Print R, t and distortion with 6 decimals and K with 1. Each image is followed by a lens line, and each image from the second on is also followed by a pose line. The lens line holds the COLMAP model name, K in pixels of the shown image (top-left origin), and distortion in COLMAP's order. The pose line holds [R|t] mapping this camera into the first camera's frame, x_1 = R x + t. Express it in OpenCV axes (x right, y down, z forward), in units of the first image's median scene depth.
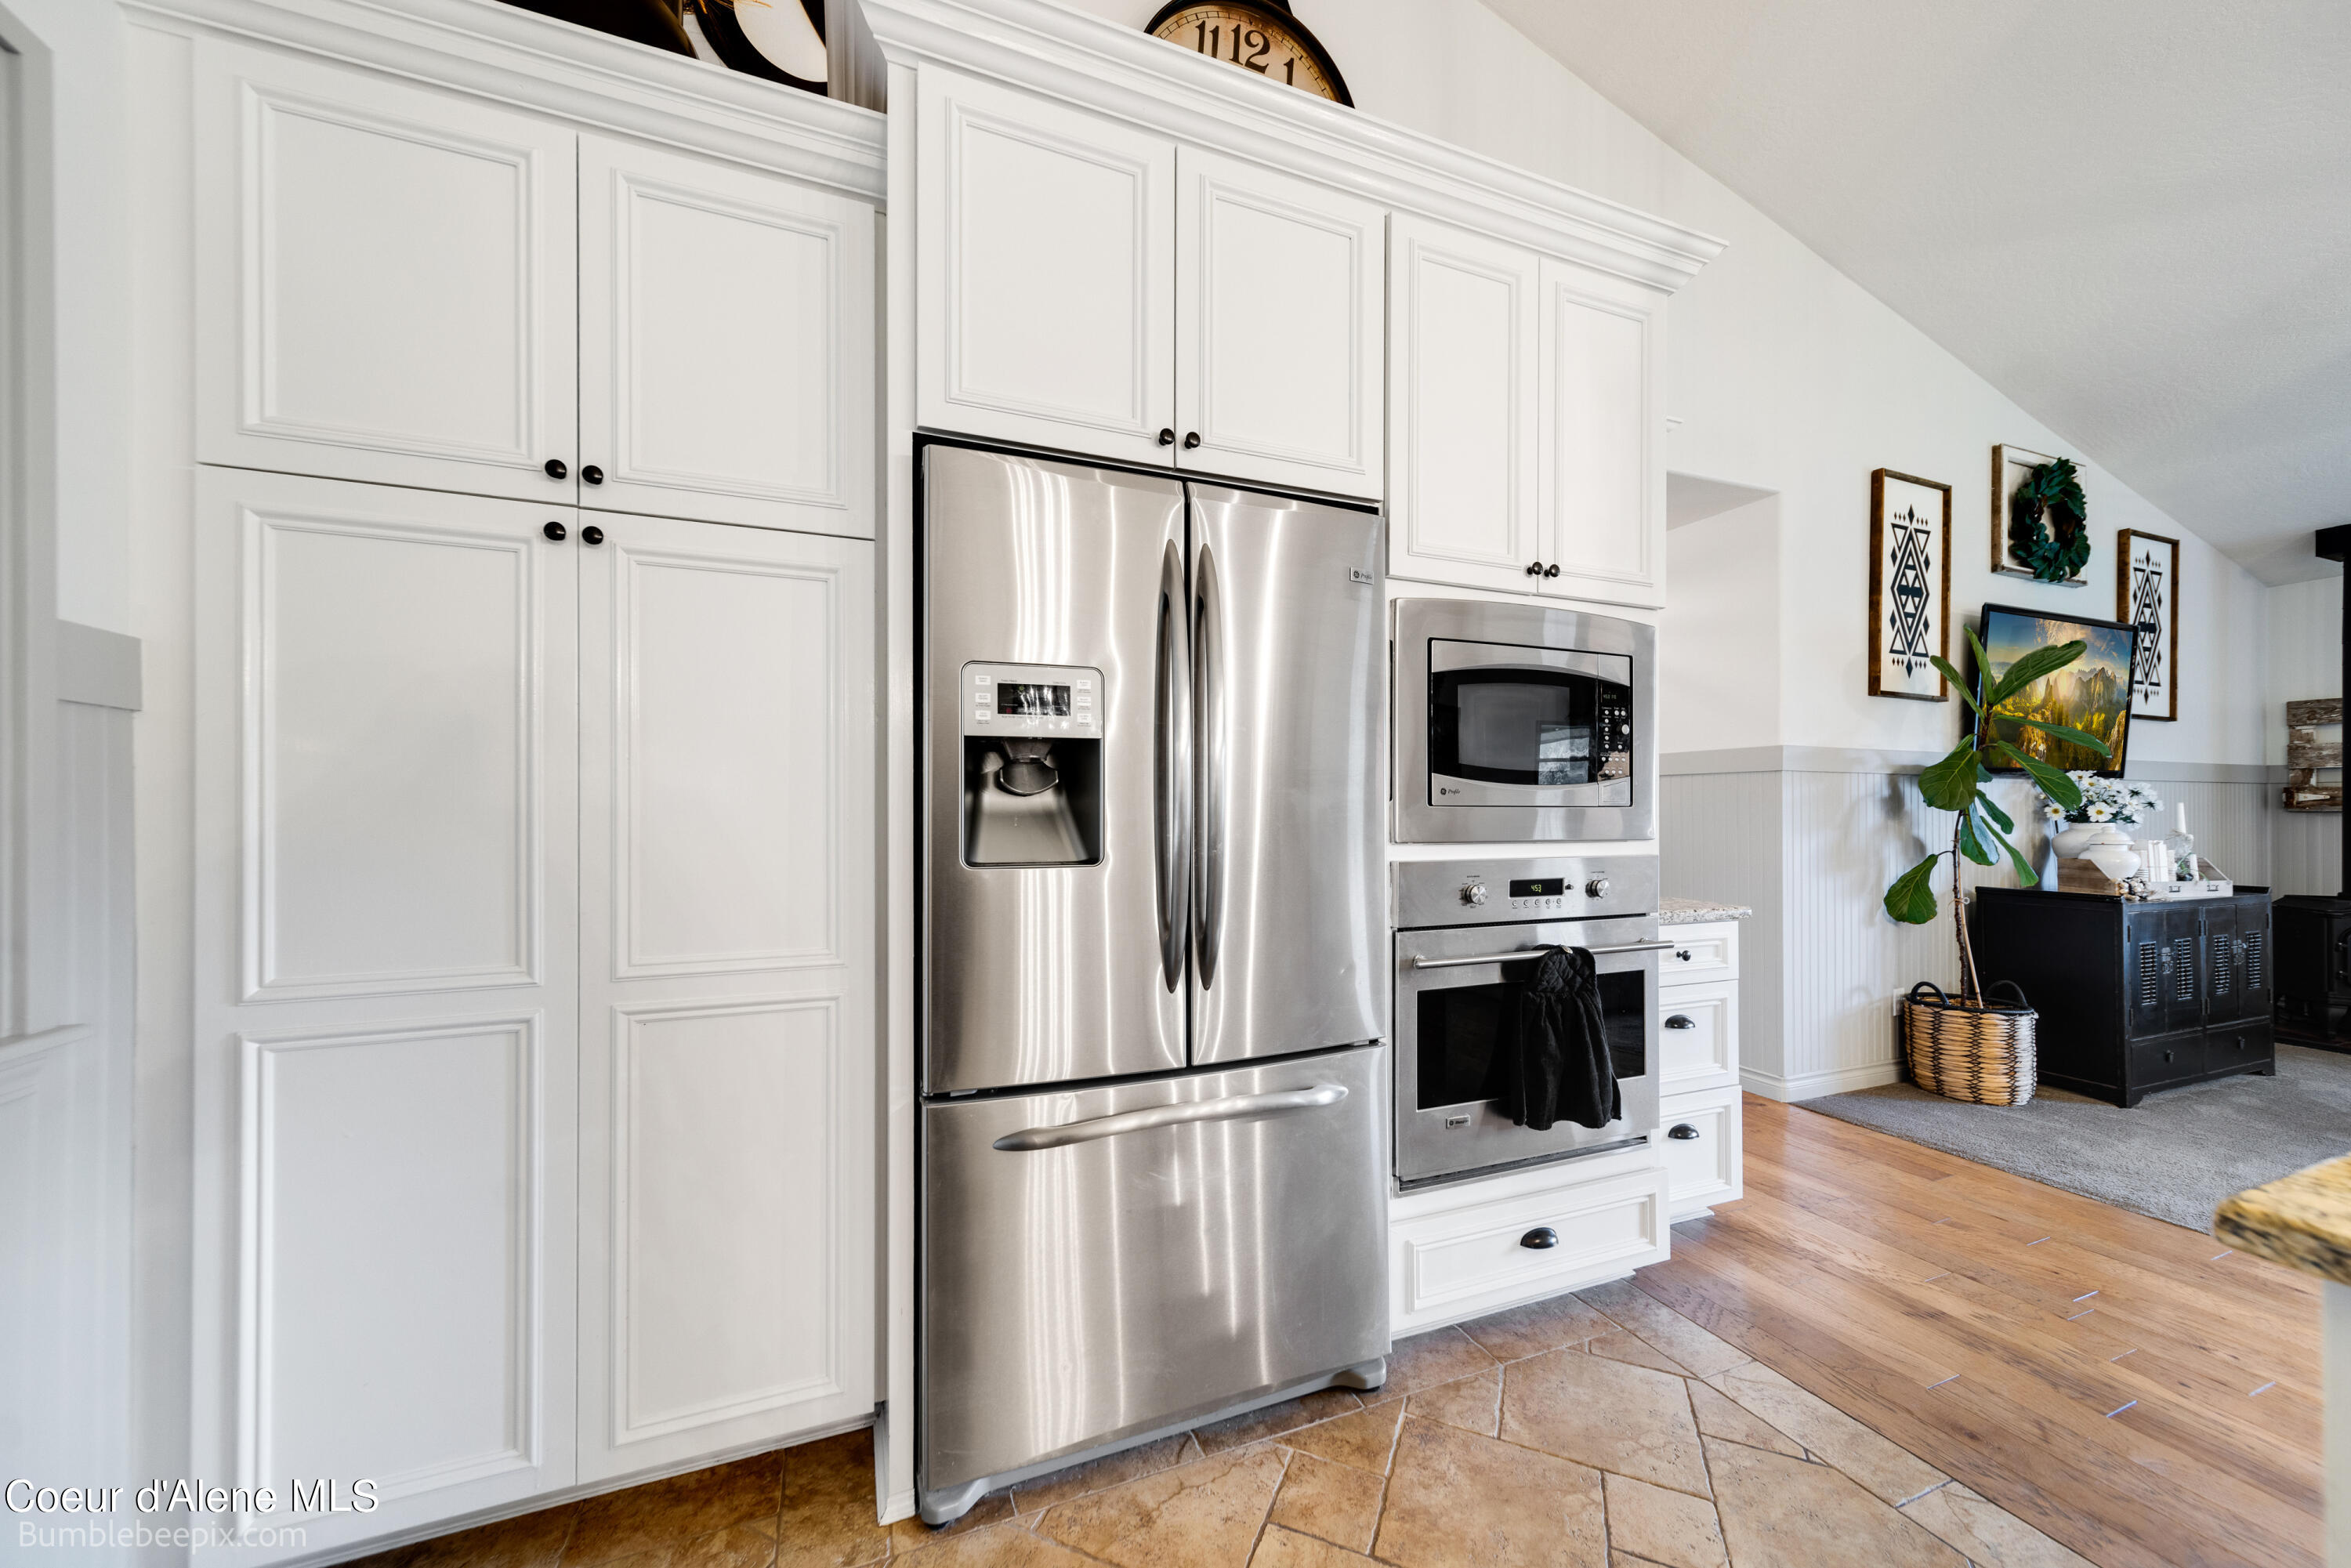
lens RADIAL K [[829.4, 0, 1159.4], [0, 829.4, 801.1], [0, 0, 1]] dist [0.004900, 0.000069]
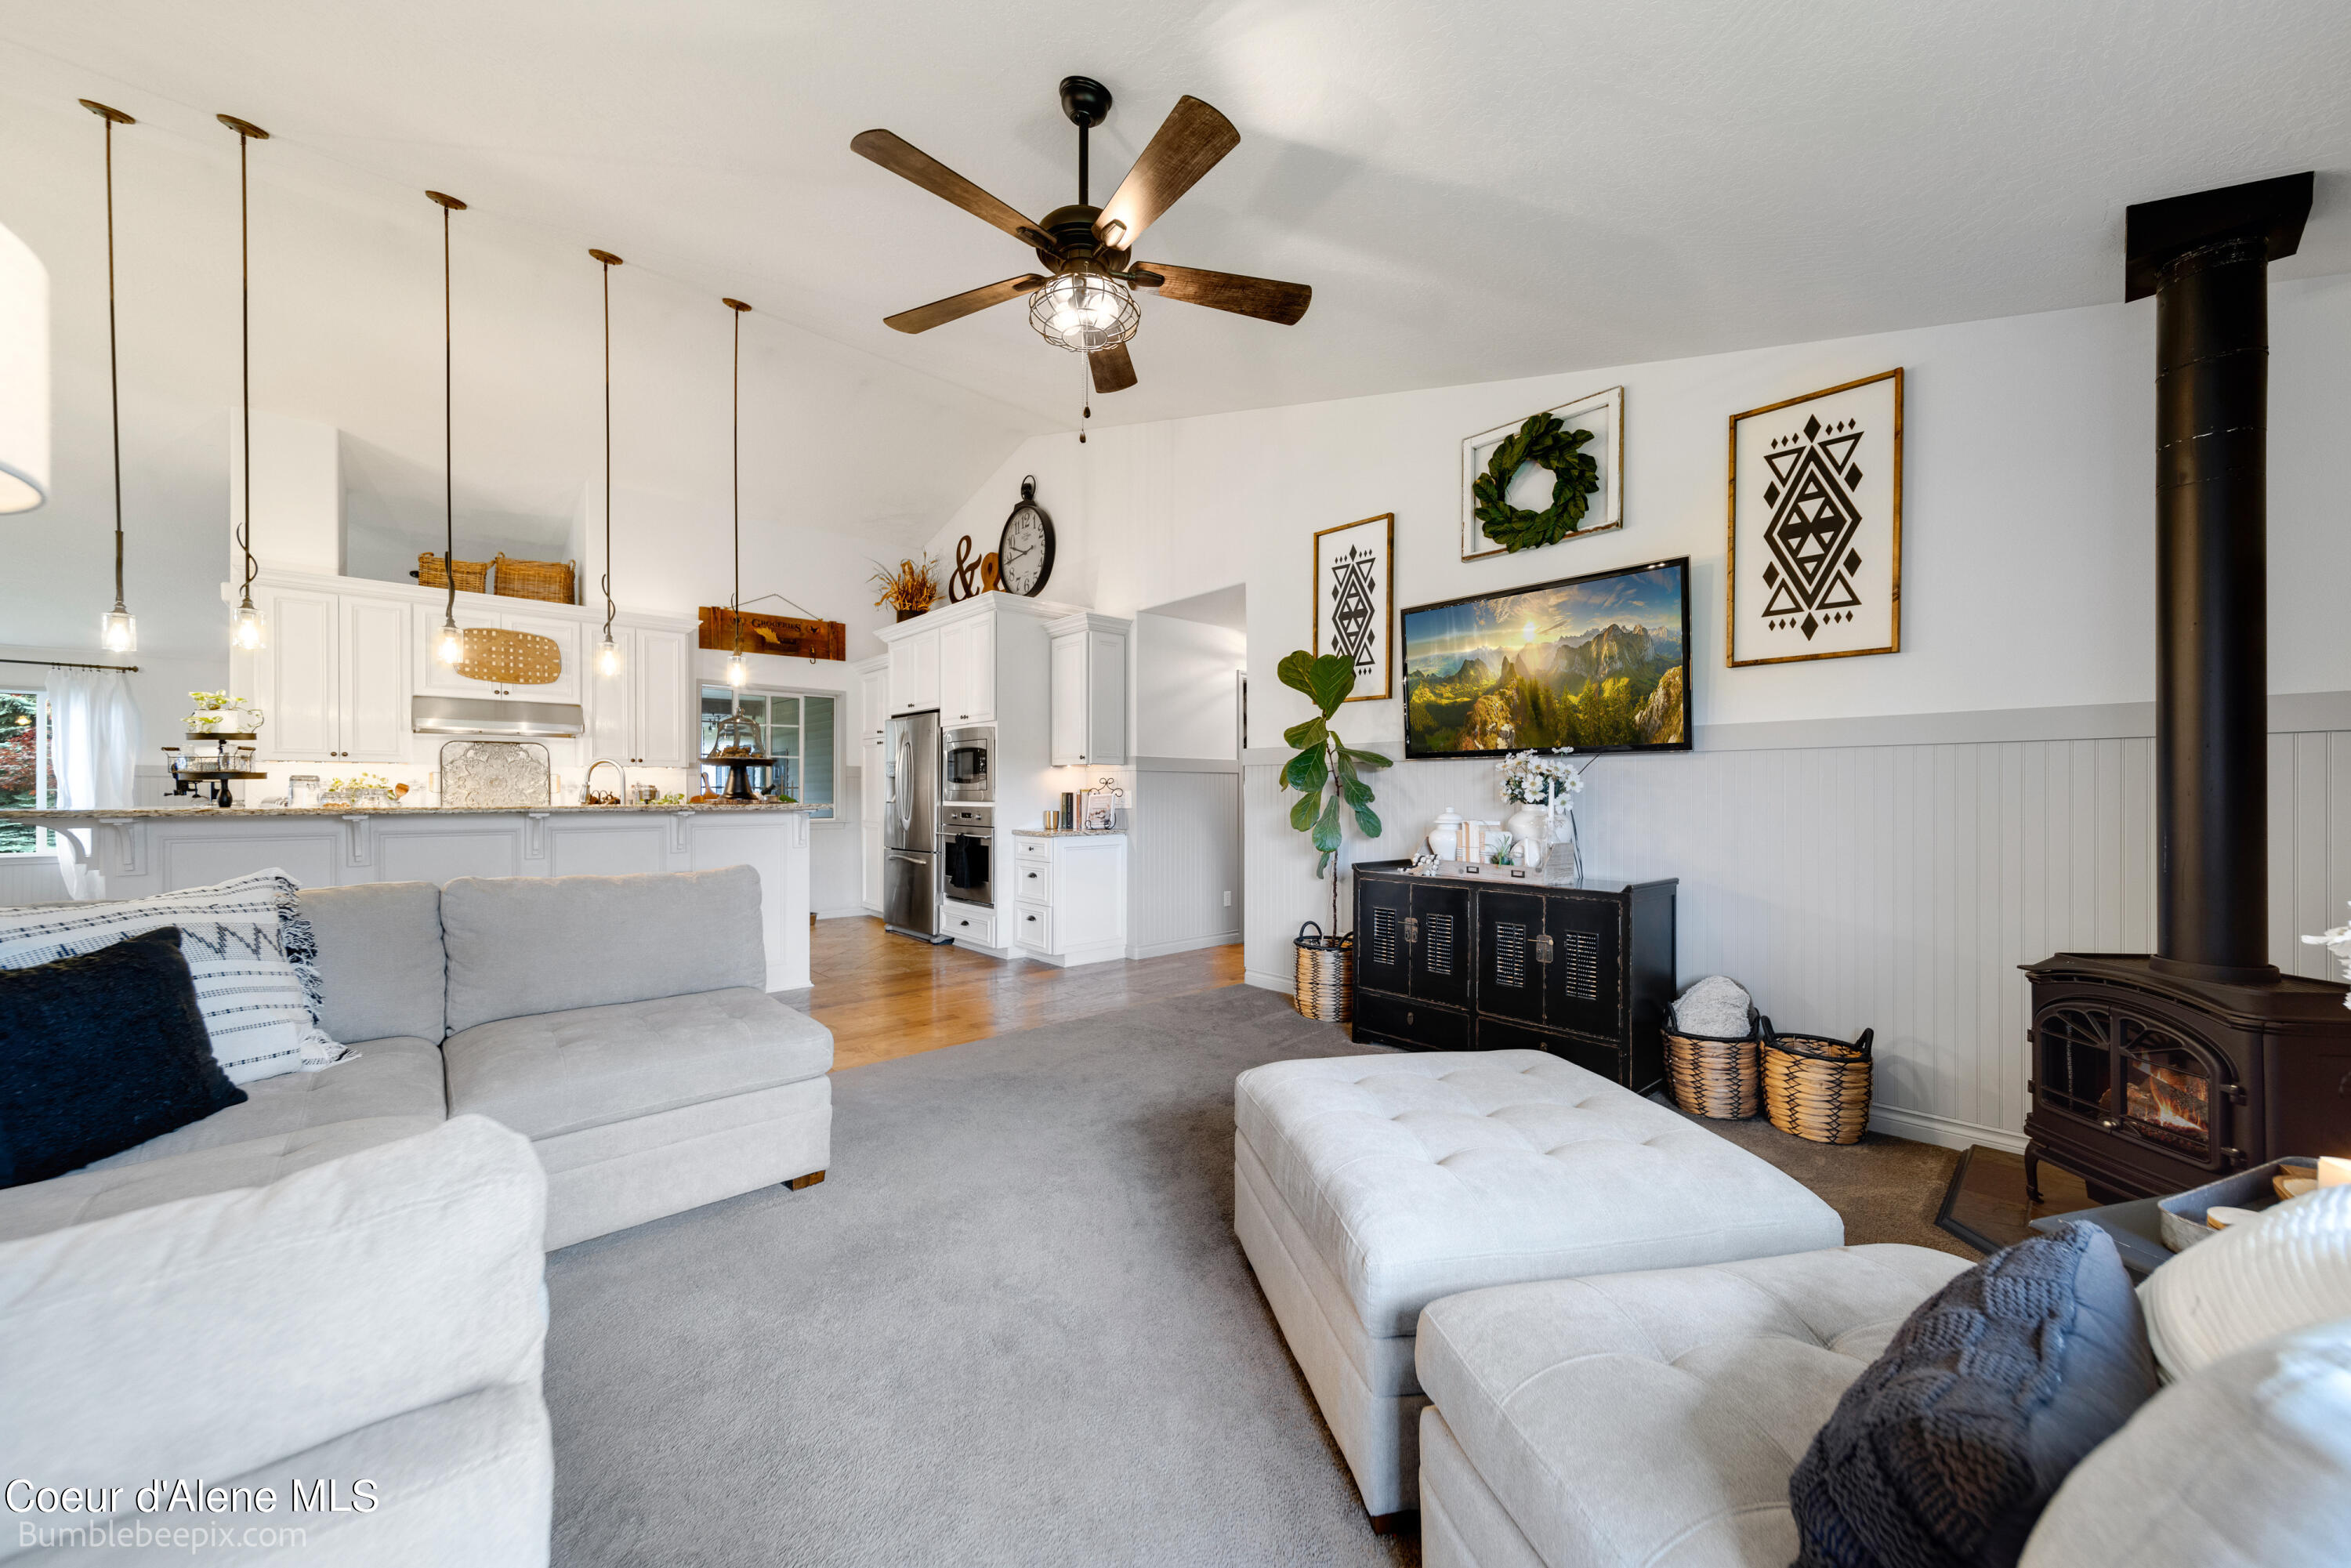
lens RADIAL K [[829.4, 0, 1191.7], [0, 829.4, 791.6], [0, 0, 1]] dist [0.004900, 0.000069]
pose [[0.374187, -0.001807, -0.927351, 2.108658], [0.006635, 0.999978, 0.000729, 0.009868], [0.927329, -0.006426, 0.374191, 0.338220]]
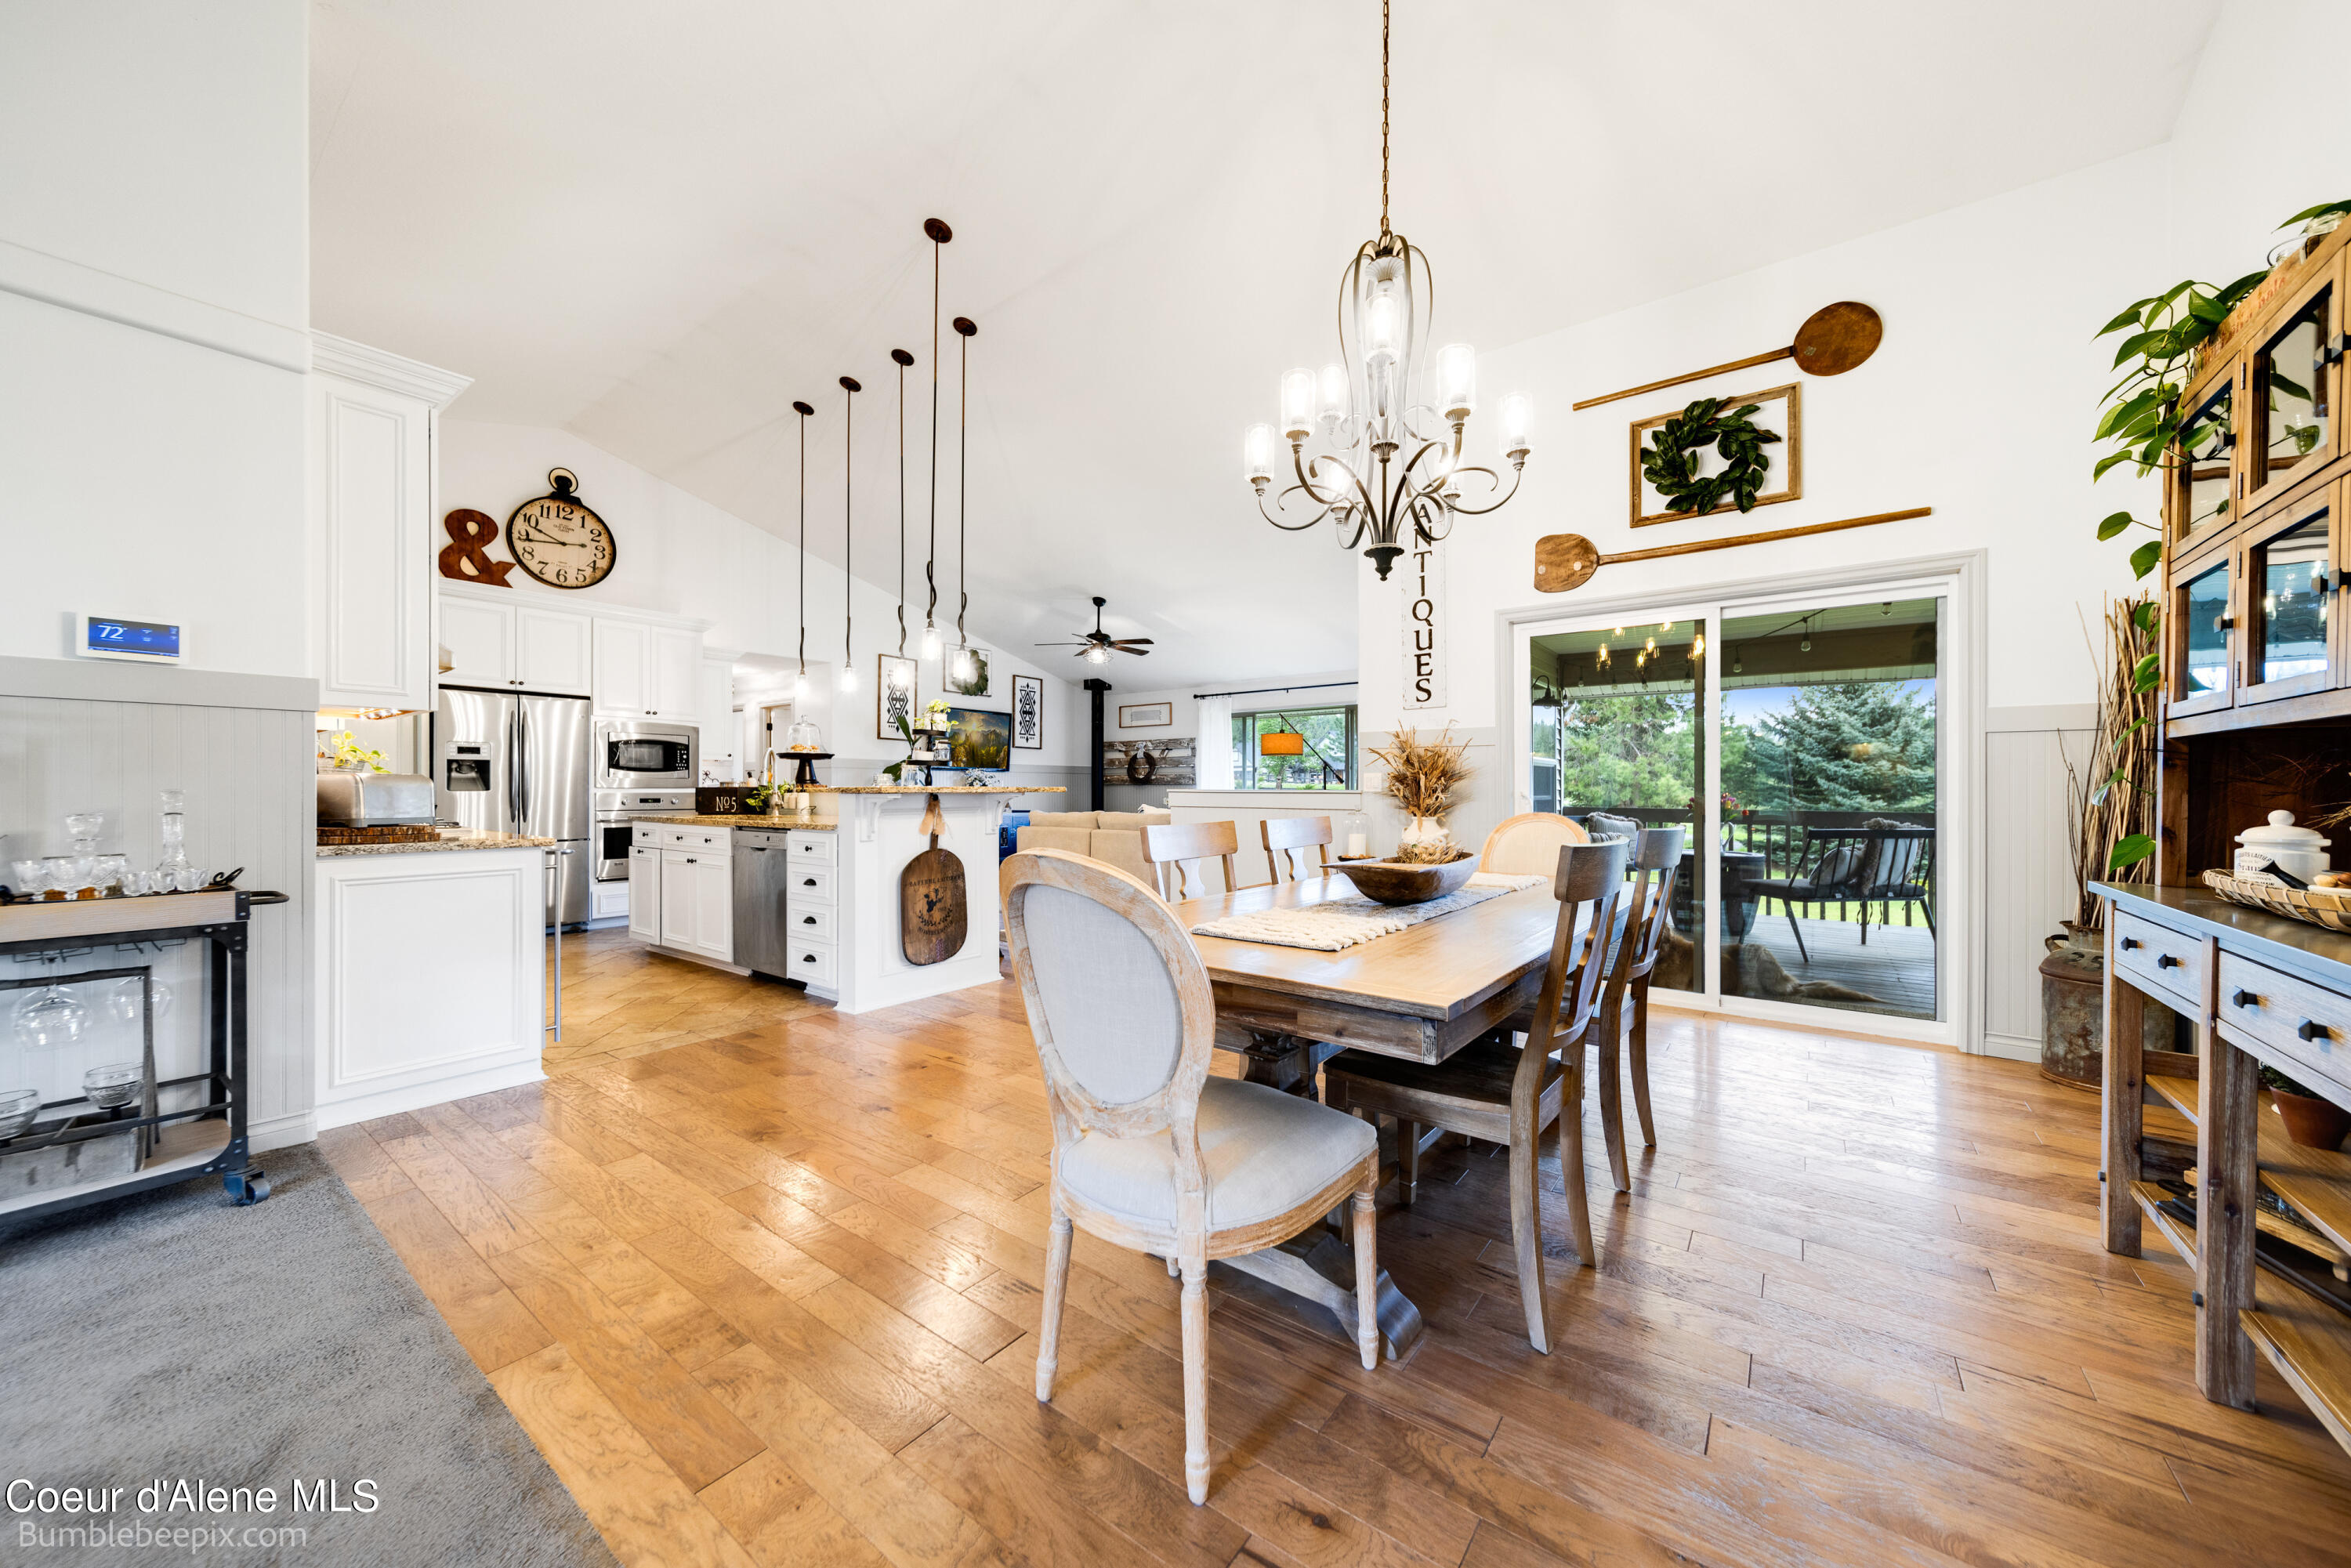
lens RADIAL K [[829.4, 0, 1169.5], [0, 829.4, 789.7], [0, 0, 1]] dist [0.004900, 0.000069]
pose [[0.848541, -0.001213, 0.529128, 0.257403], [-0.002066, 0.999982, 0.005606, 0.018264], [-0.529126, -0.005851, 0.848523, -1.818092]]
